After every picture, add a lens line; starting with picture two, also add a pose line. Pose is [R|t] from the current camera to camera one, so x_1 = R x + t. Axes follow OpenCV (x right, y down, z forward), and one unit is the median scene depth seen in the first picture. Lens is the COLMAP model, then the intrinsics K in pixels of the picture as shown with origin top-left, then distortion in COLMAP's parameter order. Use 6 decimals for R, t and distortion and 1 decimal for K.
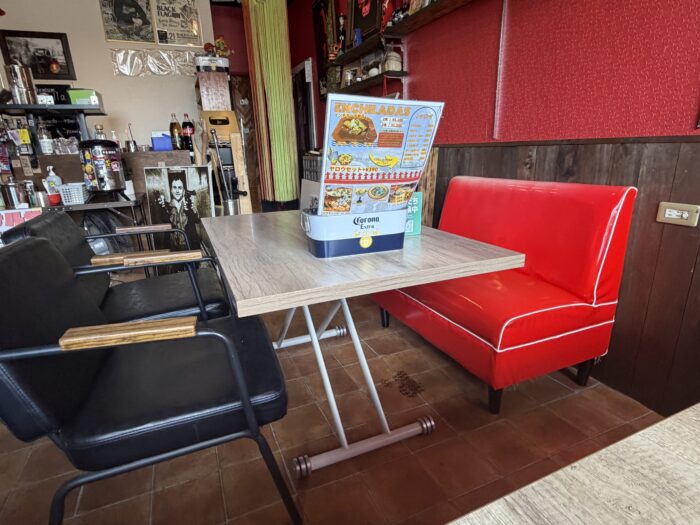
lens RADIAL K [[392.1, 0, 350.0], [0, 392.1, 262.5], [0, 0, 1]] dist [-0.004068, -0.000398]
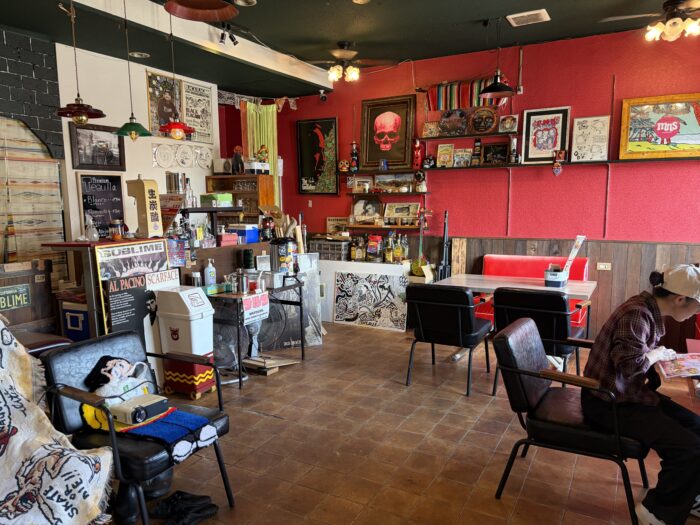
lens RADIAL K [[528.7, 0, 350.0], [0, 528.7, 262.5], [0, 0, 1]] dist [0.006047, 0.000732]
pose [[0.788936, -0.049053, 0.612514, -1.145871], [0.156243, 0.980061, -0.122756, 0.012469], [-0.594280, 0.192548, 0.780869, -0.356514]]
